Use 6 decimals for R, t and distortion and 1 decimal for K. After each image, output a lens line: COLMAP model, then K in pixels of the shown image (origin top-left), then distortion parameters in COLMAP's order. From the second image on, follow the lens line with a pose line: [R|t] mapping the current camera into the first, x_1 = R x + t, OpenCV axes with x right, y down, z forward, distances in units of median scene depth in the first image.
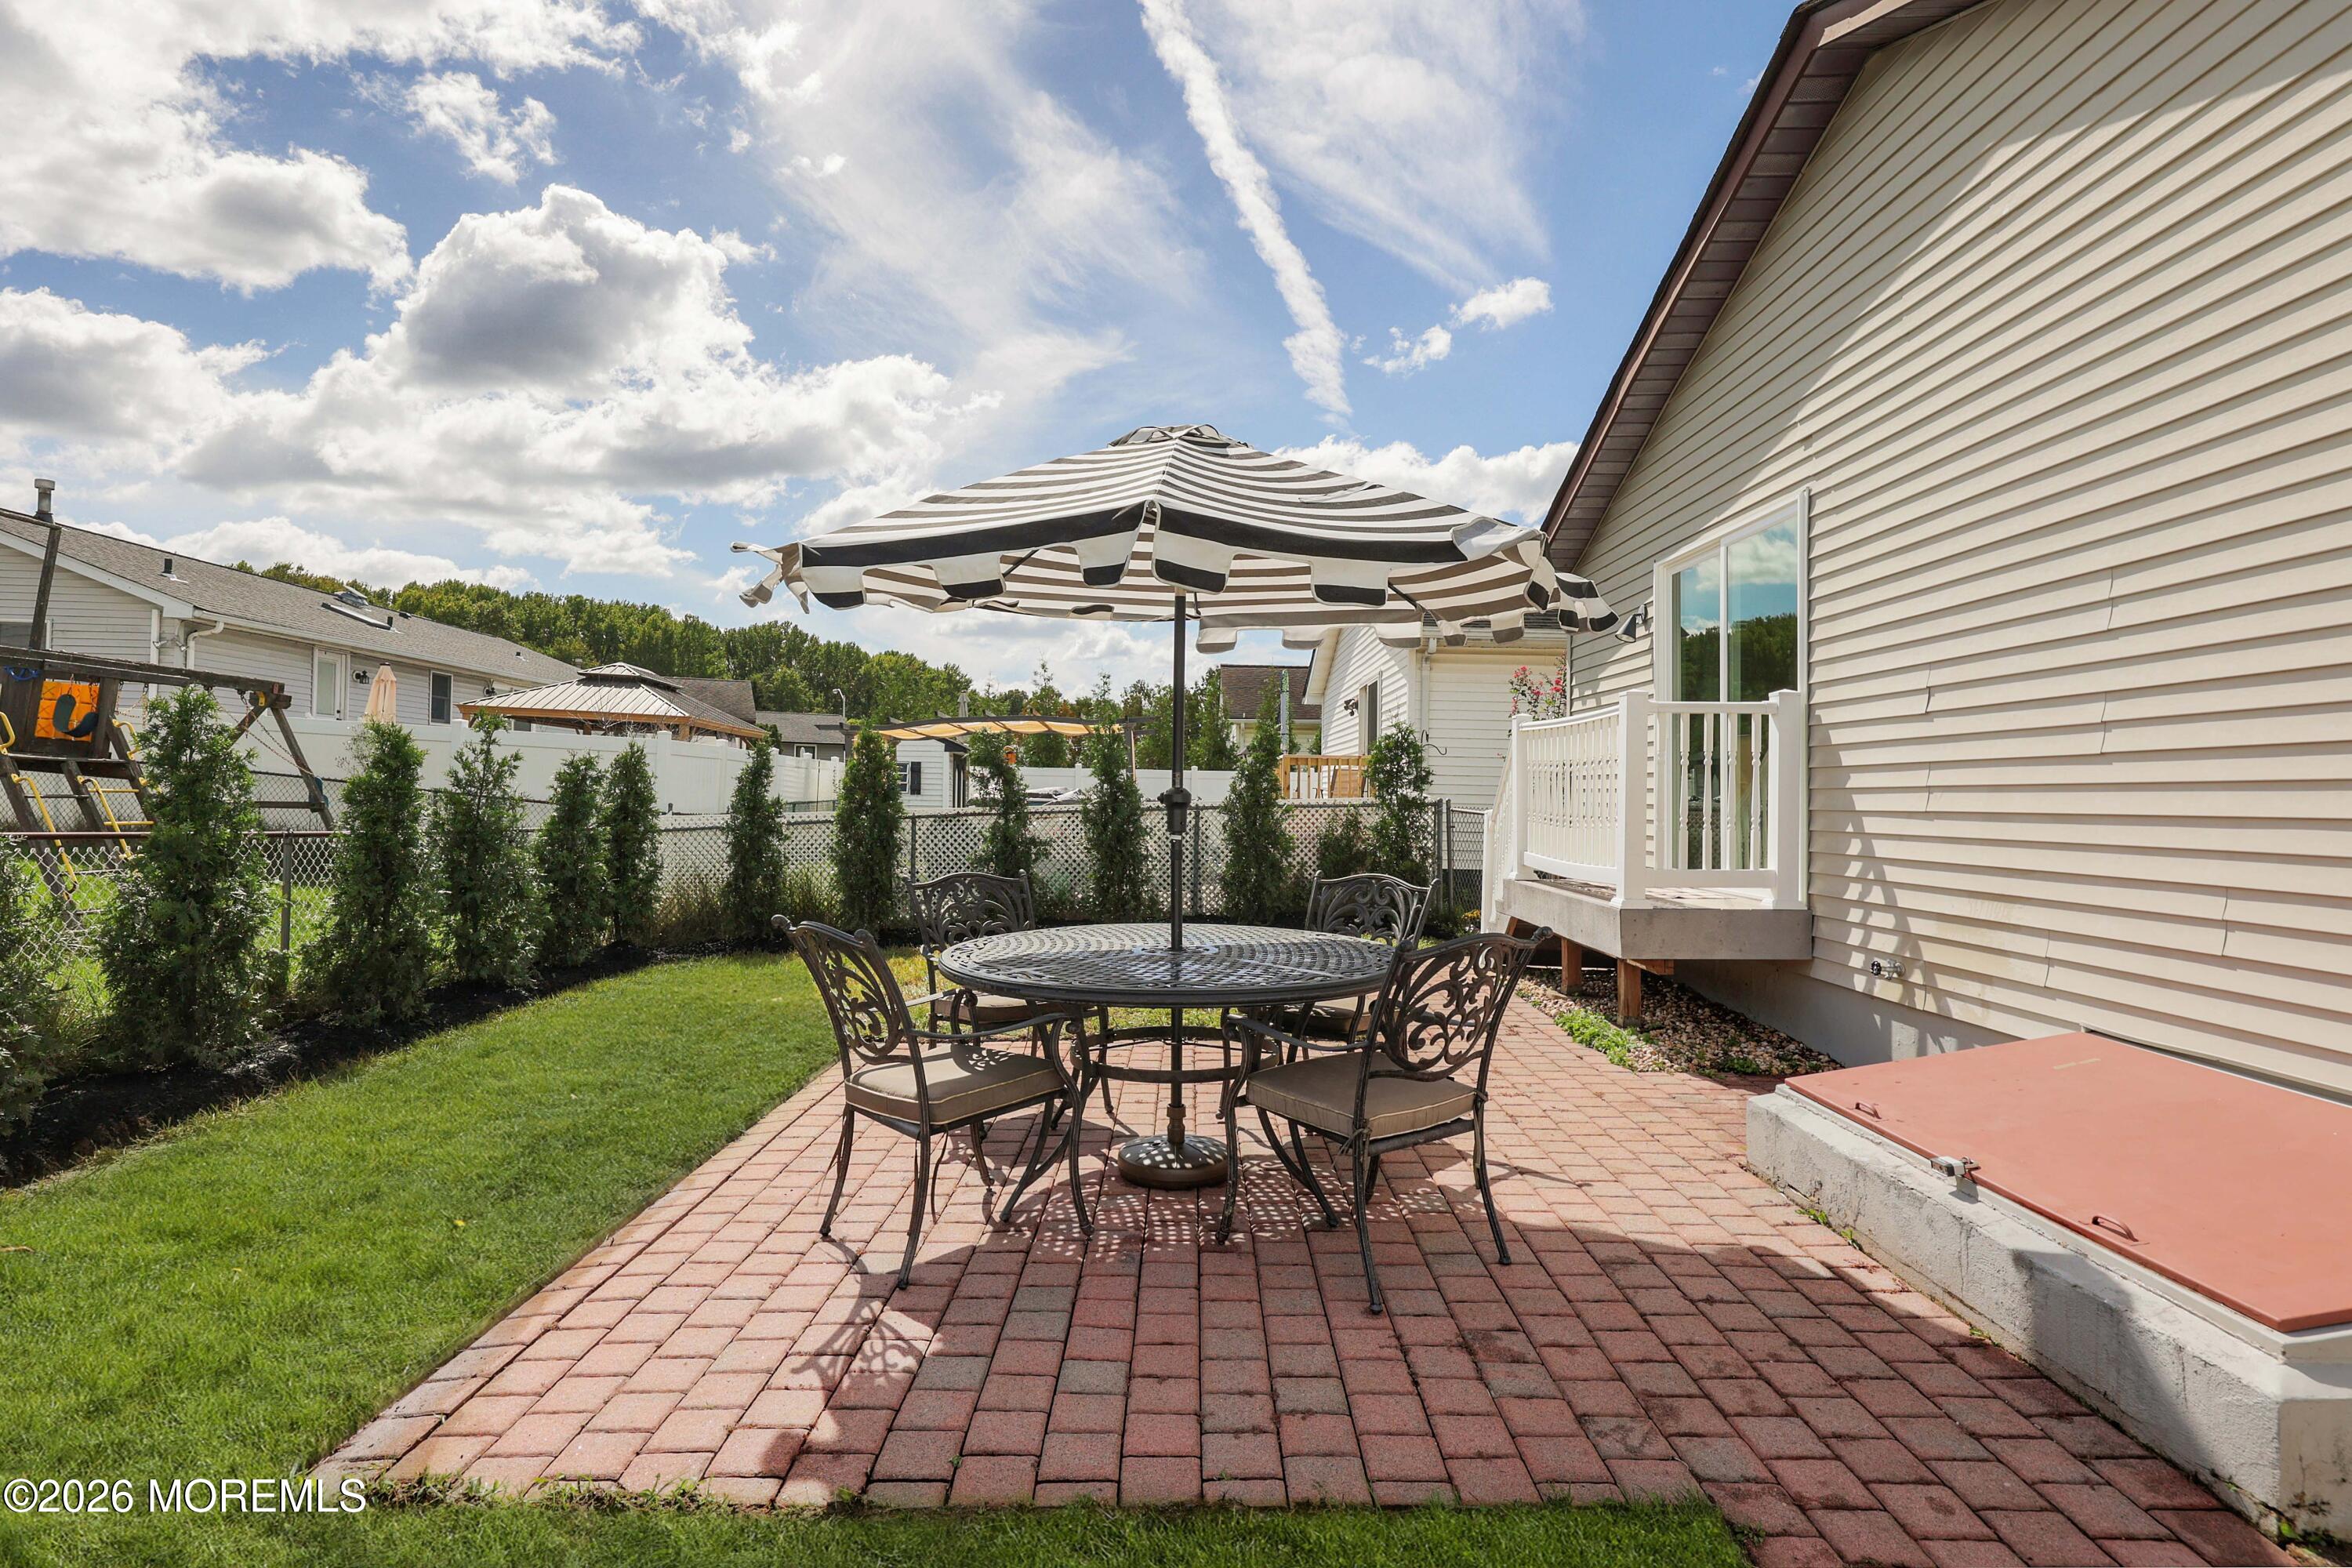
lens RADIAL K [[1187.3, 0, 1182.2], [0, 1187.3, 774.7], [0, 0, 1]] dist [0.000001, -0.000826]
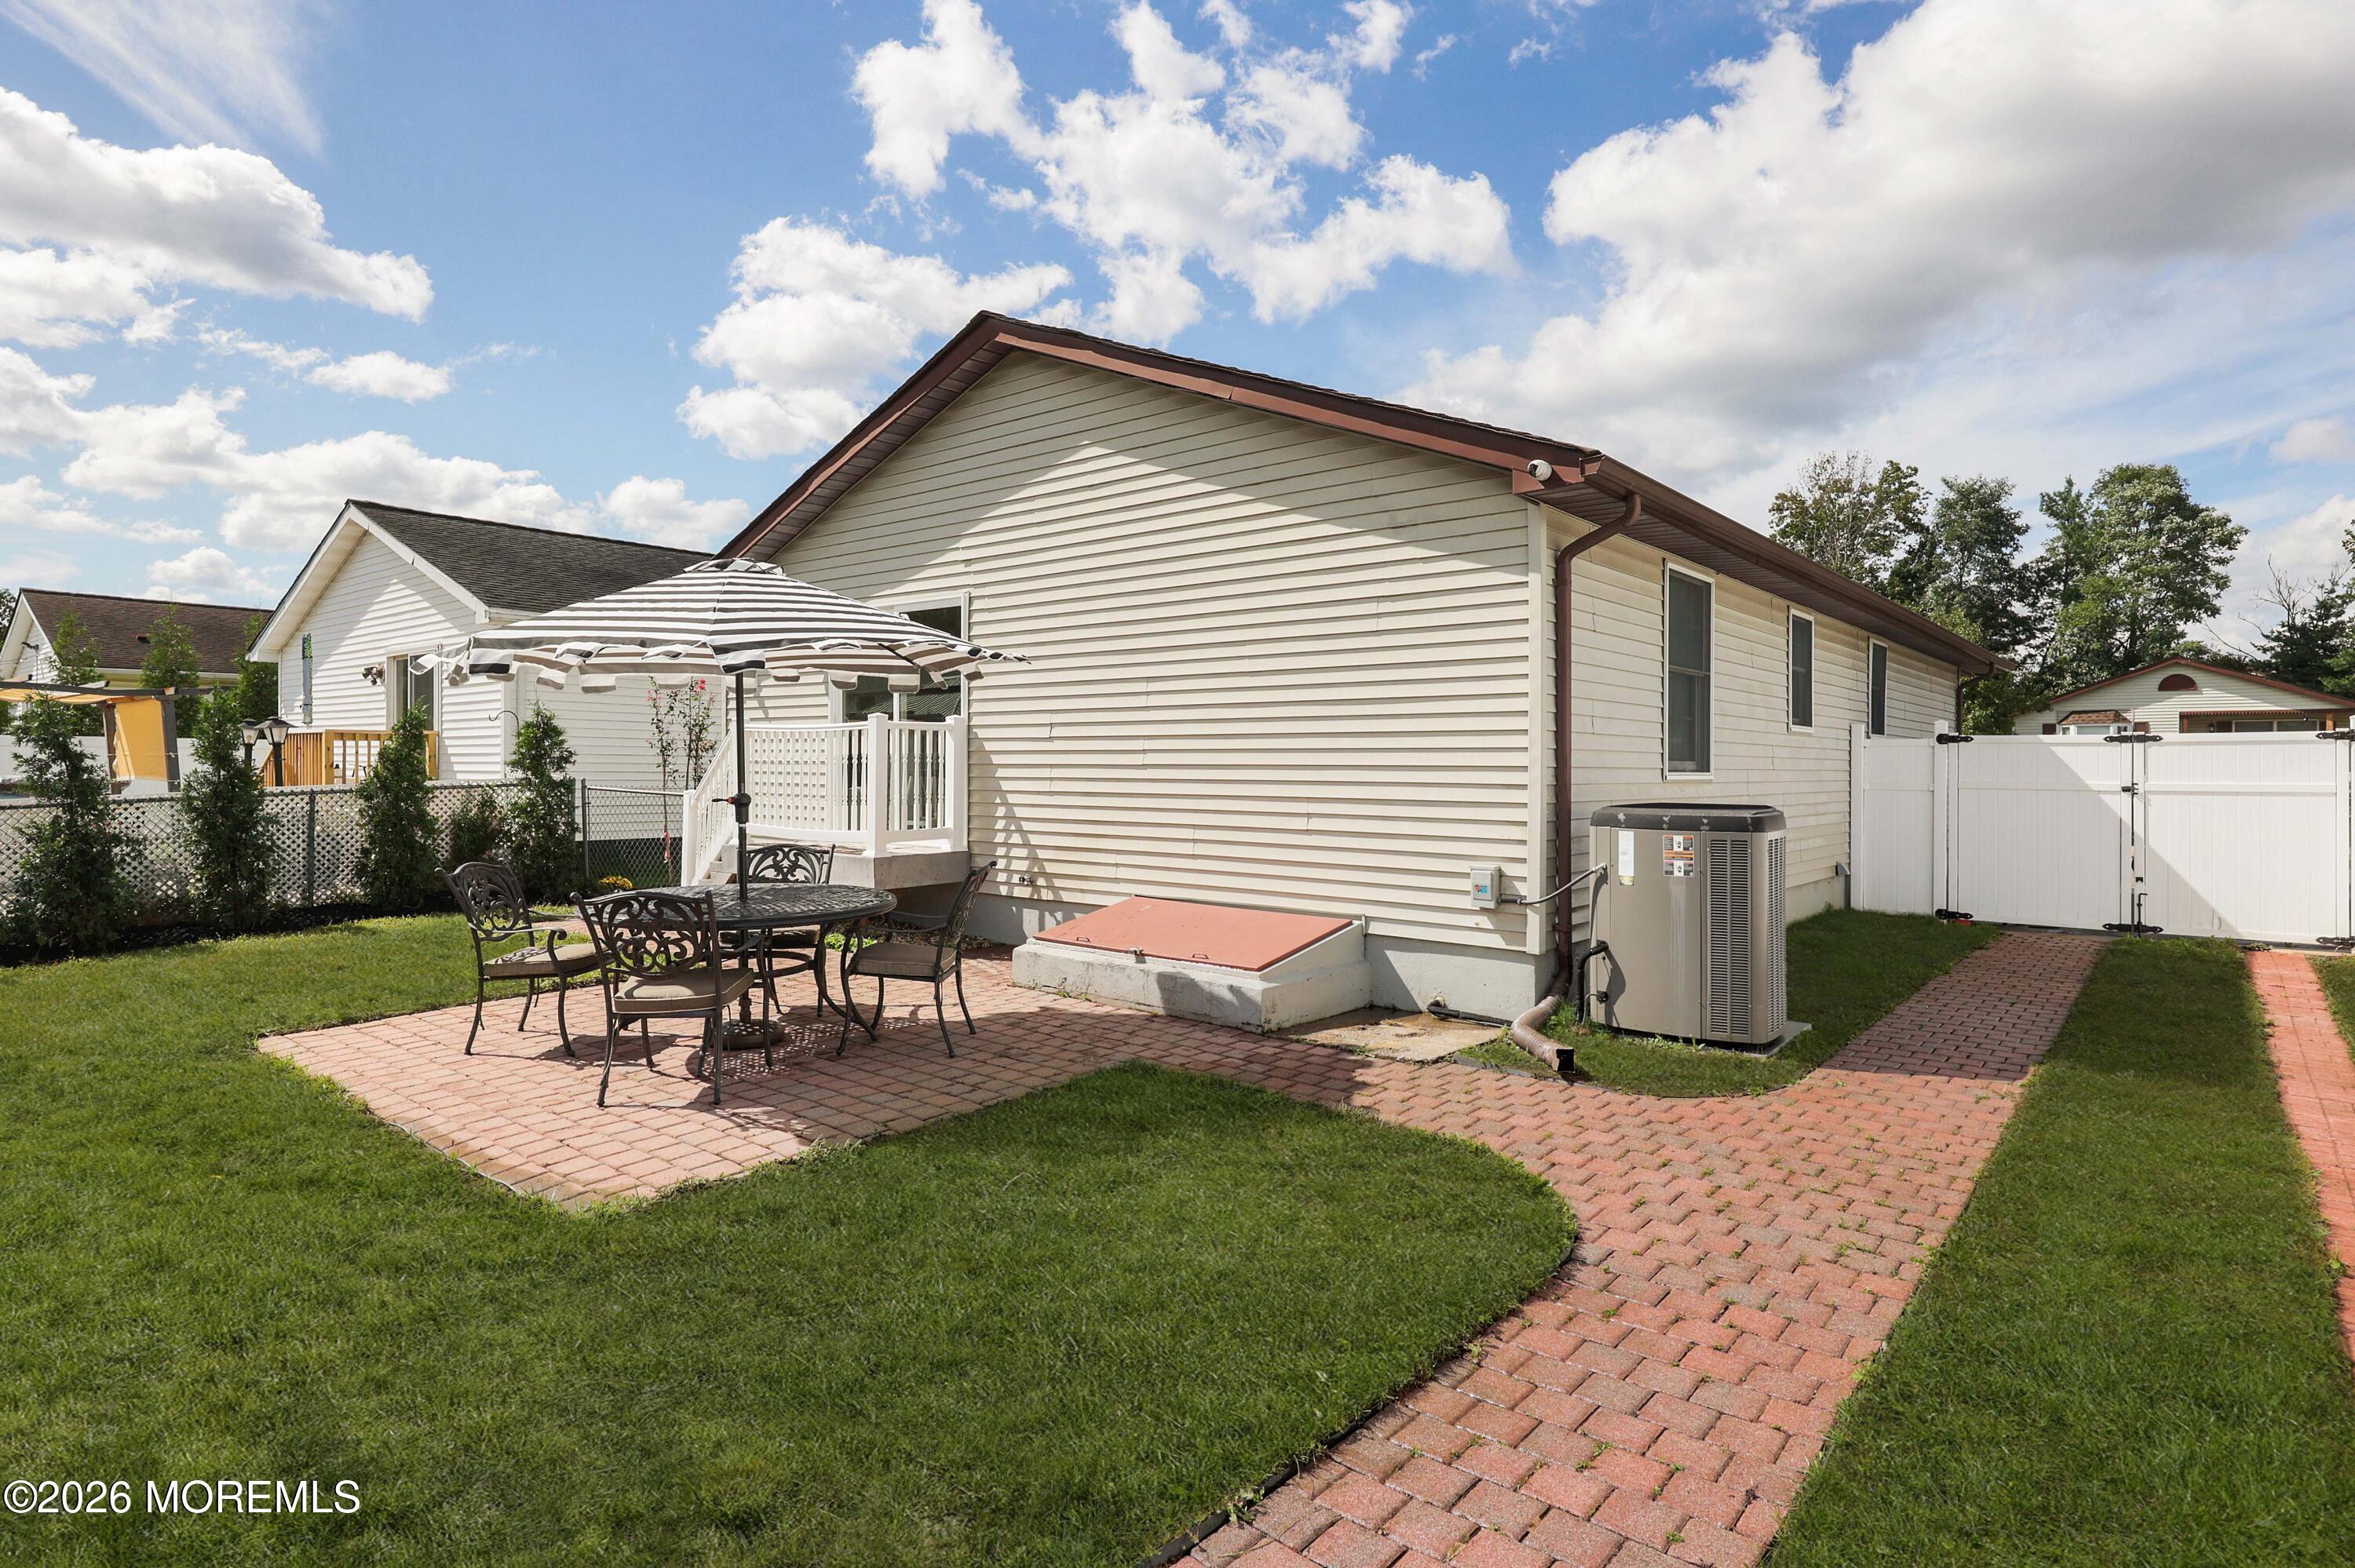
lens RADIAL K [[1260.4, 0, 1177.5], [0, 1260.4, 784.0], [0, 0, 1]] dist [-0.027945, -0.000126]
pose [[0.634615, -0.024315, 0.772446, -0.522536], [-0.010175, 0.999155, 0.039810, -0.041450], [-0.772762, -0.033124, 0.633831, -0.268182]]
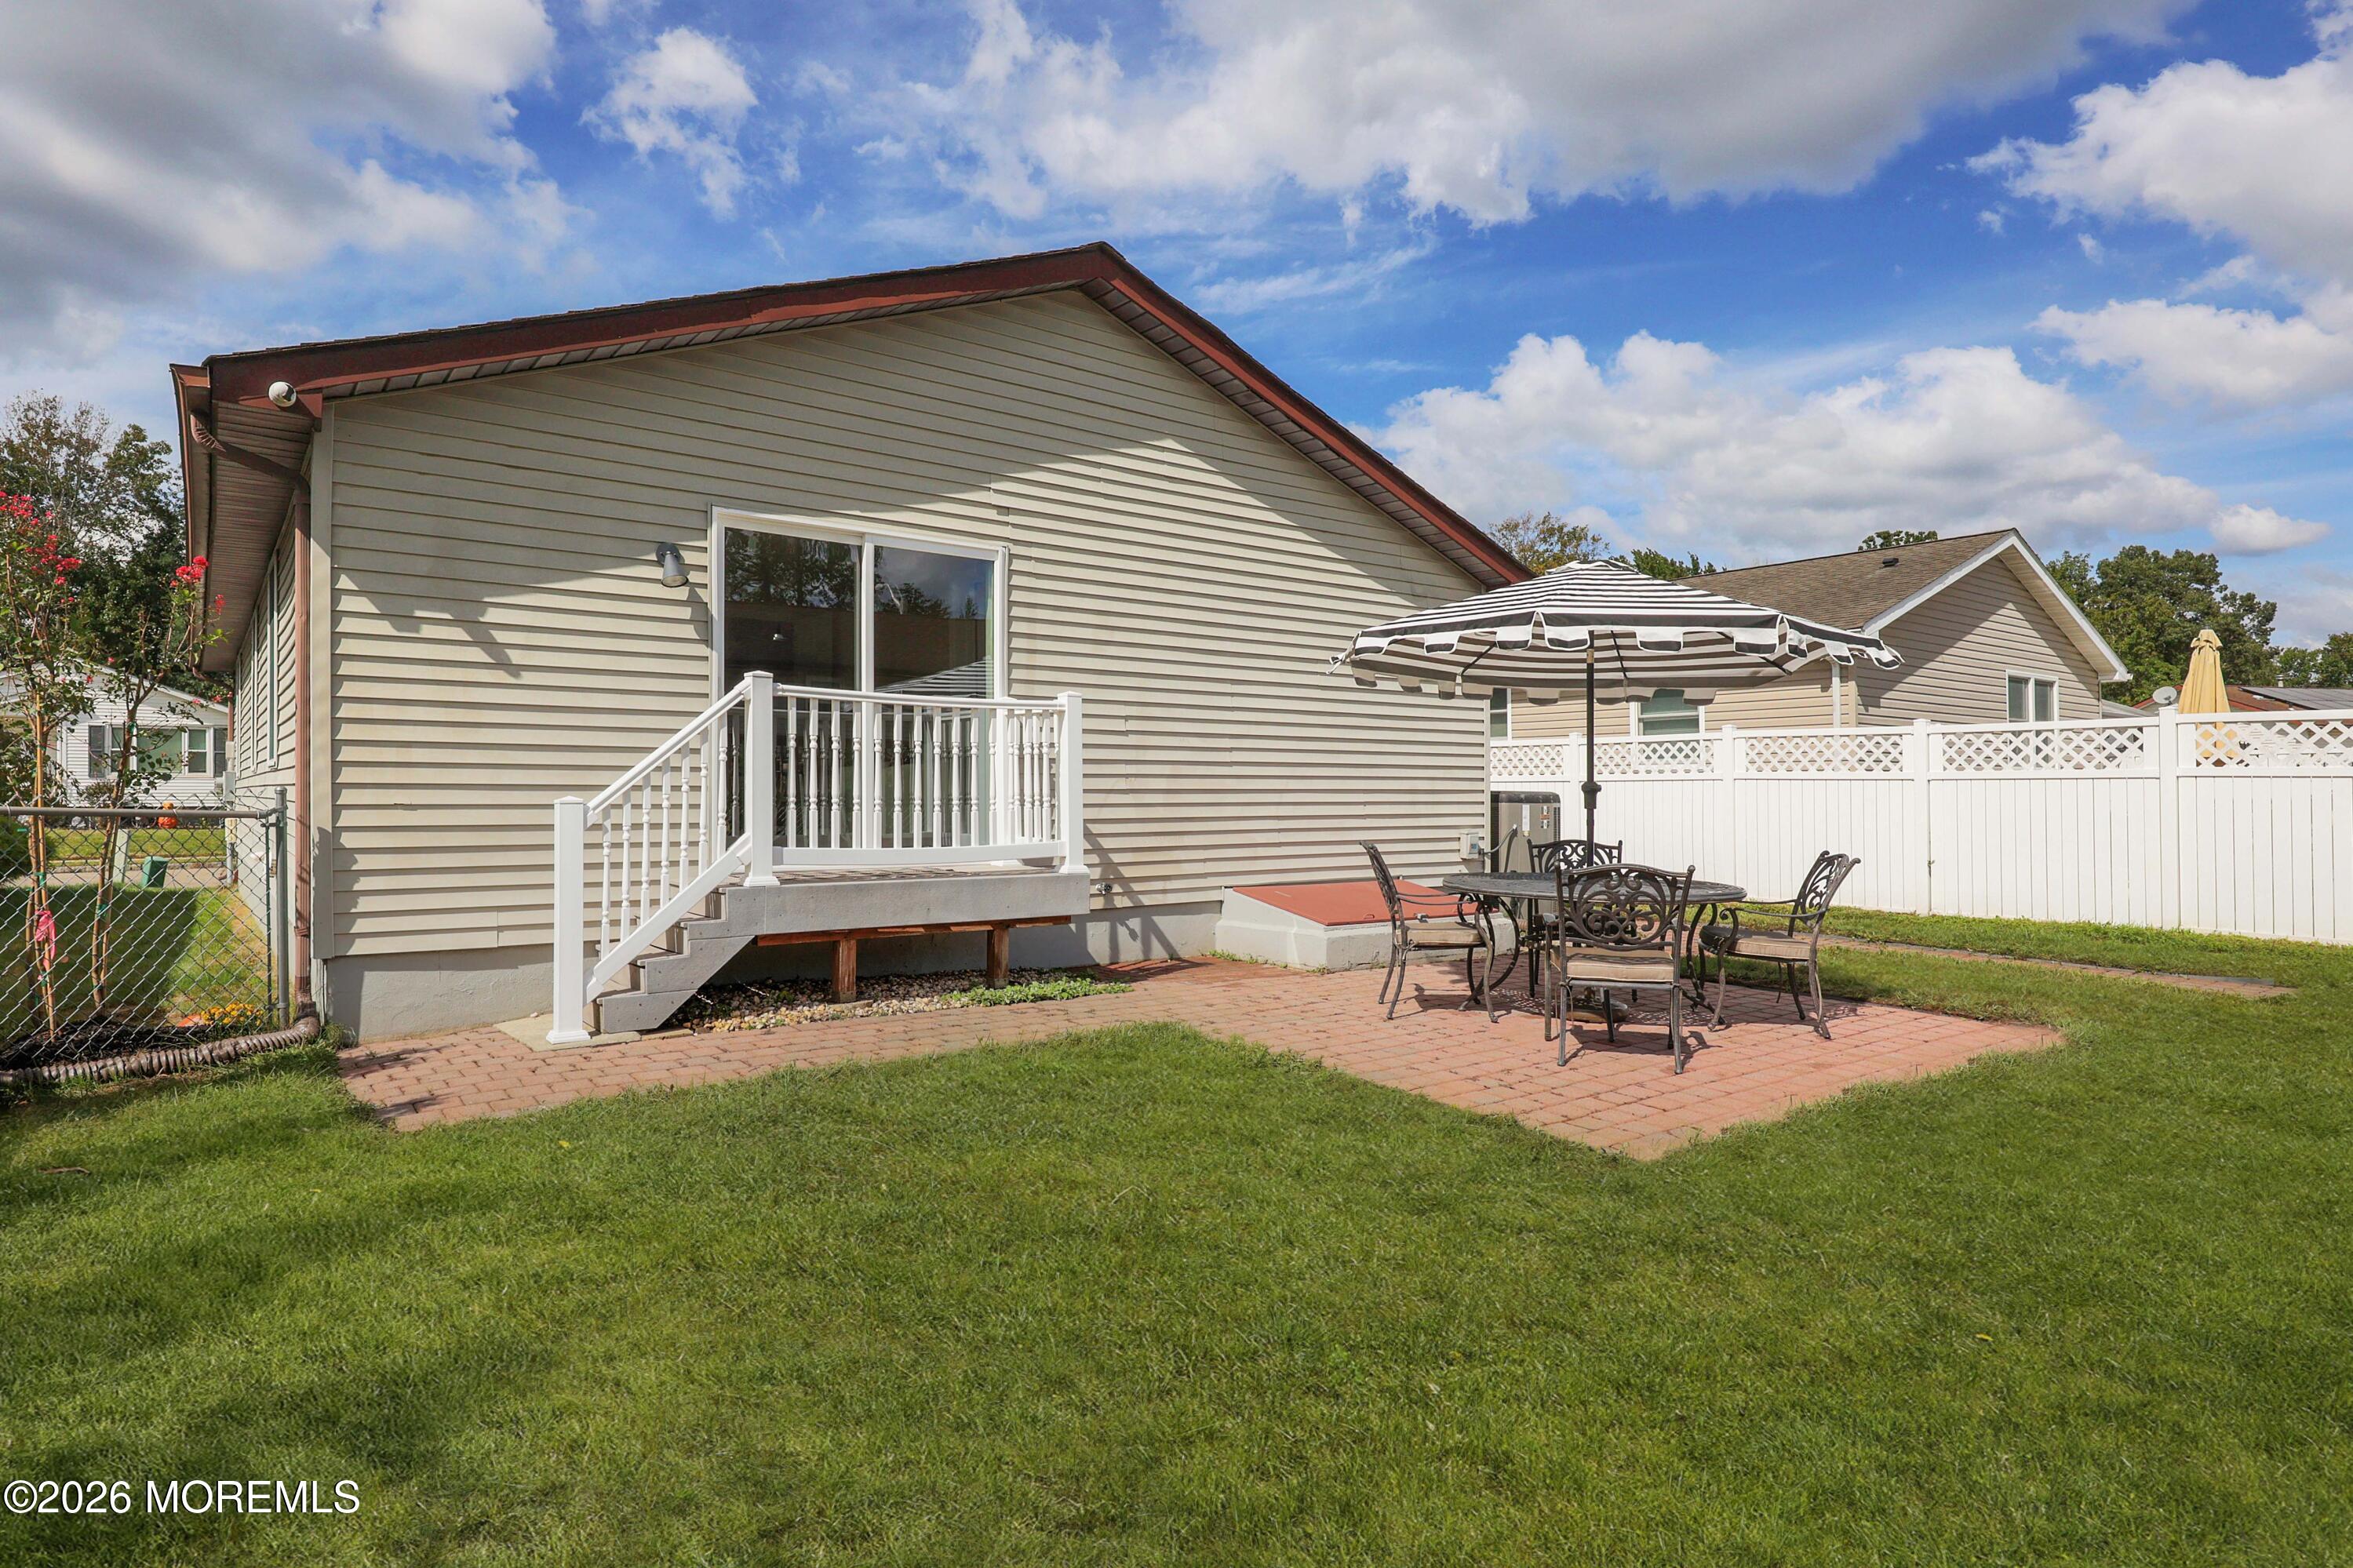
lens RADIAL K [[1259.4, 0, 1176.5], [0, 1259.4, 784.0], [0, 0, 1]] dist [-0.027945, -0.000126]
pose [[-0.612399, -0.016078, 0.790386, -0.583481], [-0.029723, 0.999555, -0.002697, 0.018196], [-0.789990, -0.025144, -0.612604, 1.413962]]
